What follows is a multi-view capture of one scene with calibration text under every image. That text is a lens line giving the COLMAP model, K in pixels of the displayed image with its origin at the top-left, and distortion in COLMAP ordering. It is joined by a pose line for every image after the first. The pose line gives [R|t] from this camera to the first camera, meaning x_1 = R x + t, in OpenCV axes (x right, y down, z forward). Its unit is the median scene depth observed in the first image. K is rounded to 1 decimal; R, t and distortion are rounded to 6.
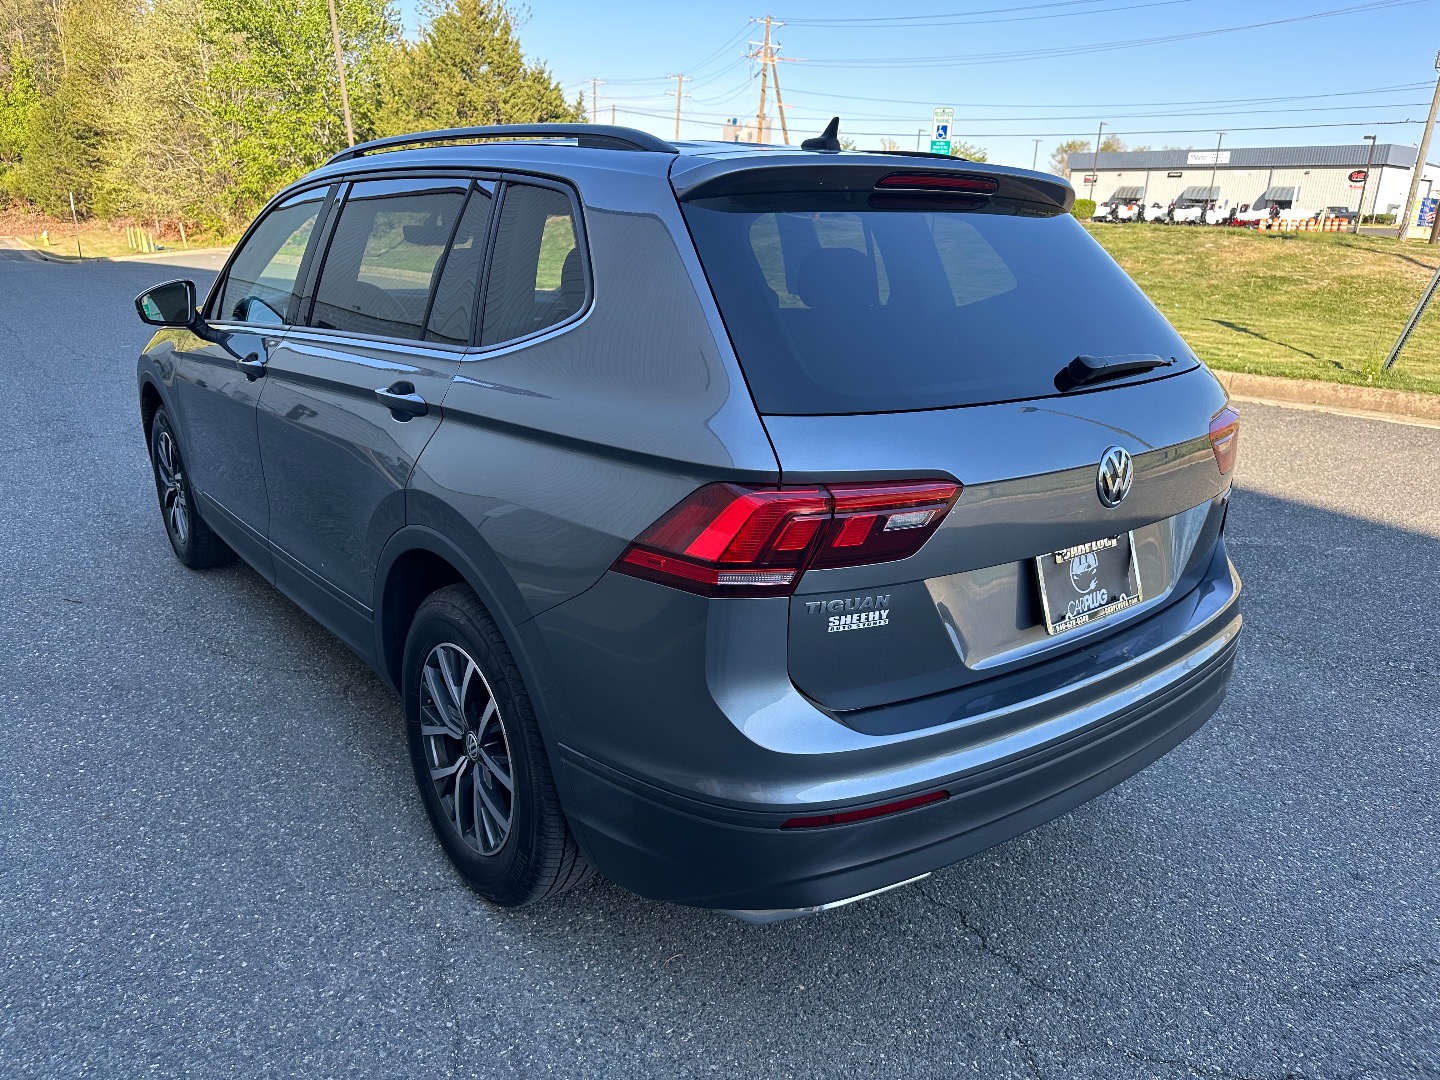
lens RADIAL K [[1023.4, 0, 693.8], [0, 1023.4, 539.4], [0, 0, 1]] dist [0.003617, -0.002943]
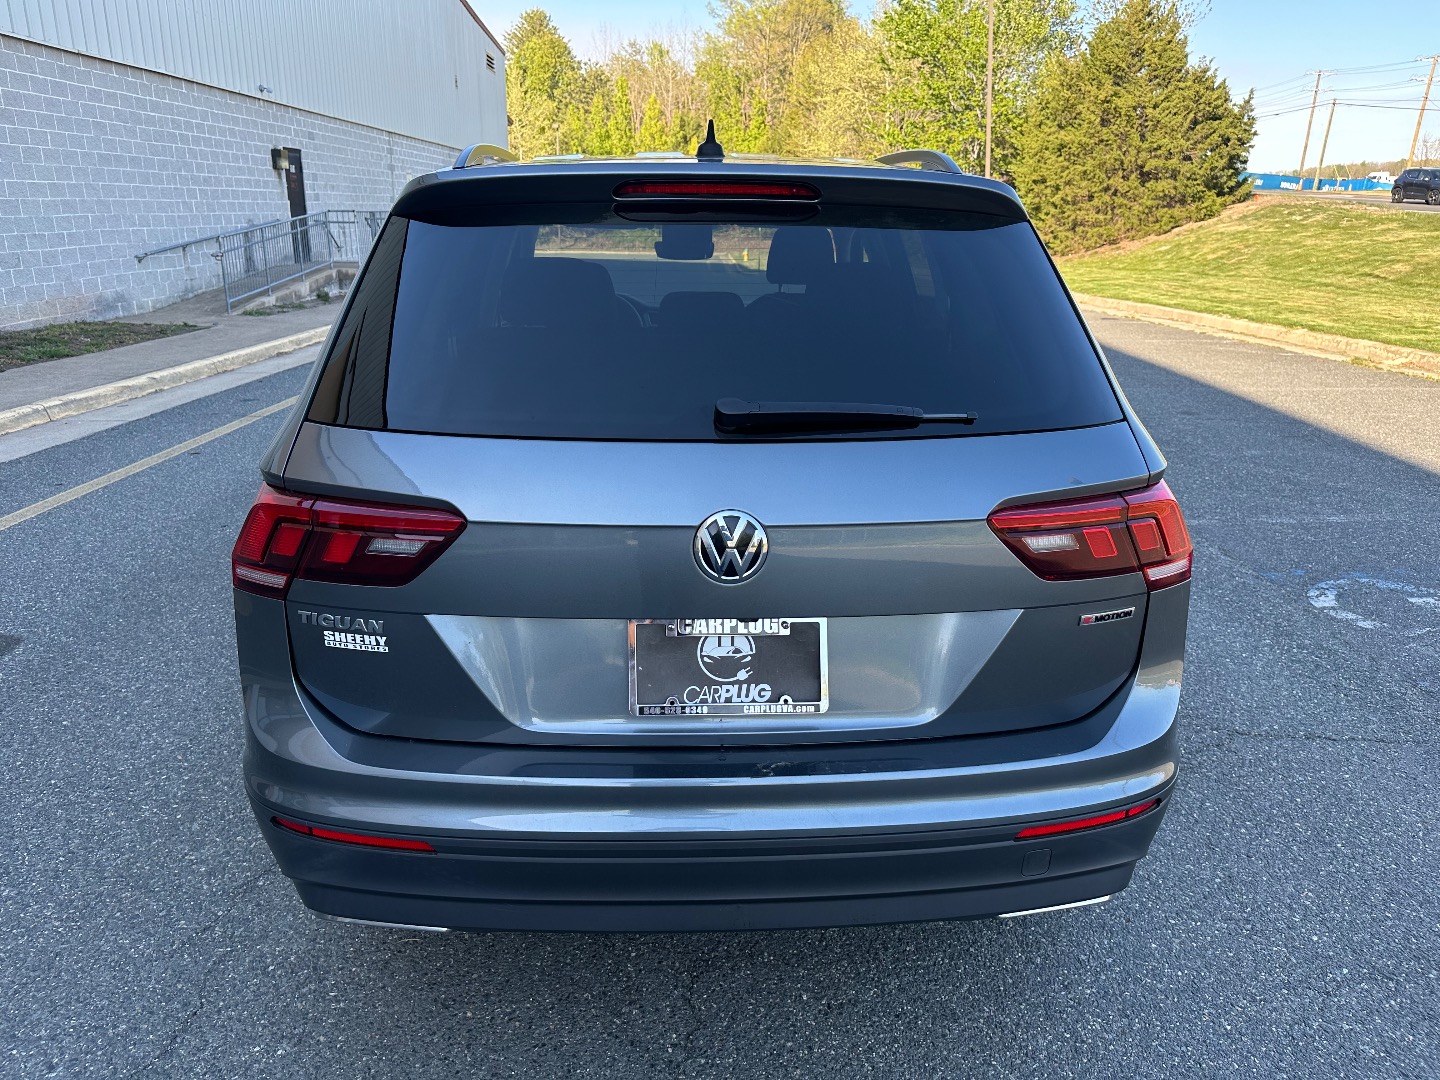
lens RADIAL K [[1015.0, 0, 720.0], [0, 1015.0, 540.0], [0, 0, 1]] dist [0.007796, 0.001583]
pose [[0.830323, 0.154161, -0.535536, 0.783815], [-0.158874, 0.986580, 0.037673, -0.088644], [0.534157, 0.053801, 0.843672, 0.295443]]
